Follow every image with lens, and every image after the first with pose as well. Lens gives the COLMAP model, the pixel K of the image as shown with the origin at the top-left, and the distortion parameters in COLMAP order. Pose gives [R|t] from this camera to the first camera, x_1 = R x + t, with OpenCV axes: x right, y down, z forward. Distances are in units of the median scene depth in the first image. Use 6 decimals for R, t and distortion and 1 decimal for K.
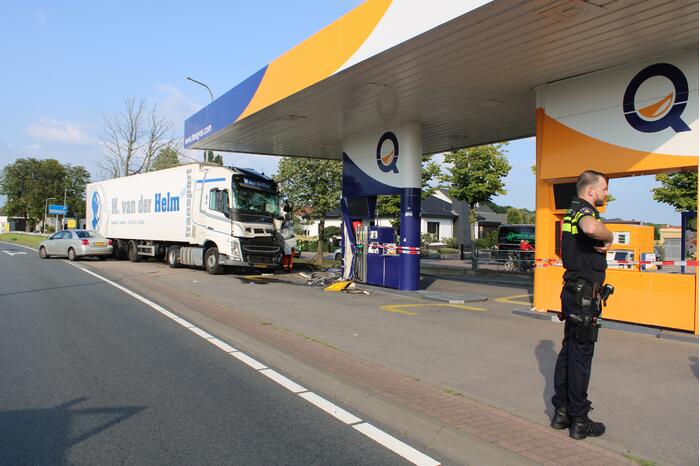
lens RADIAL K [[587.7, 0, 346.8], [0, 587.7, 225.7], [0, 0, 1]] dist [-0.144056, 0.071447]
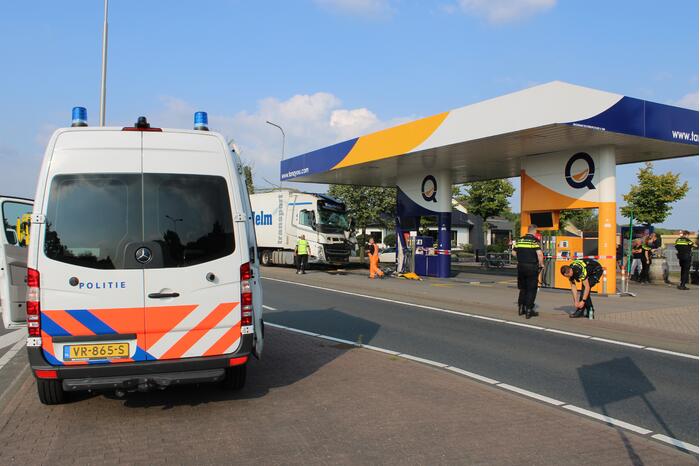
lens RADIAL K [[587.7, 0, 349.4], [0, 587.7, 237.4], [0, 0, 1]] dist [-0.144056, 0.071447]
pose [[0.999816, -0.002558, -0.019020, -0.090391], [0.002732, 0.999955, 0.009111, -0.009335], [0.018996, -0.009161, 0.999778, -0.441520]]
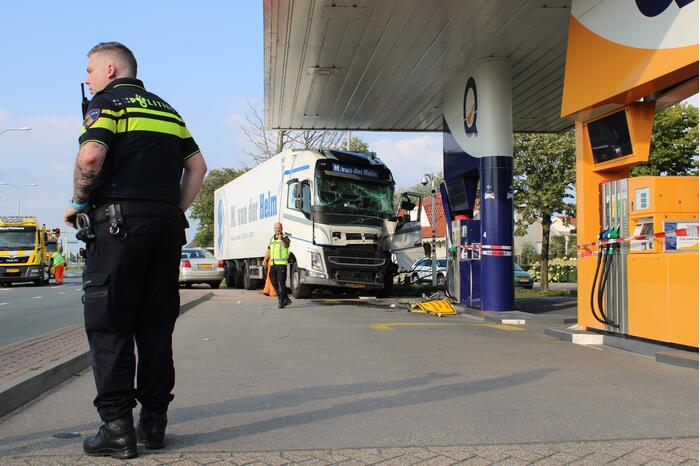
lens RADIAL K [[877.7, 0, 351.1], [0, 877.7, 236.2], [0, 0, 1]] dist [-0.060791, 0.000000]
pose [[0.916780, -0.030791, -0.398204, 0.276827], [0.021325, 0.999375, -0.028180, 0.039372], [0.398823, 0.017343, 0.916864, 0.019887]]
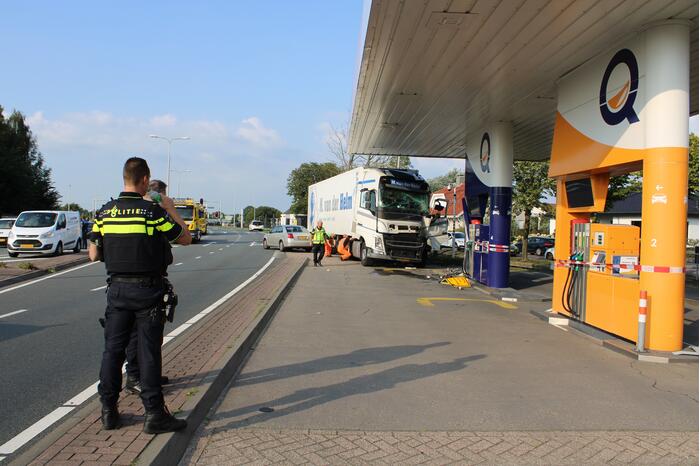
lens RADIAL K [[587.7, 0, 345.0], [0, 587.7, 235.0], [0, 0, 1]] dist [-0.144056, 0.071447]
pose [[0.882457, 0.019912, -0.469971, 0.272399], [-0.011059, 0.999706, 0.021592, -0.000040], [0.470262, -0.013856, 0.882418, -0.014623]]
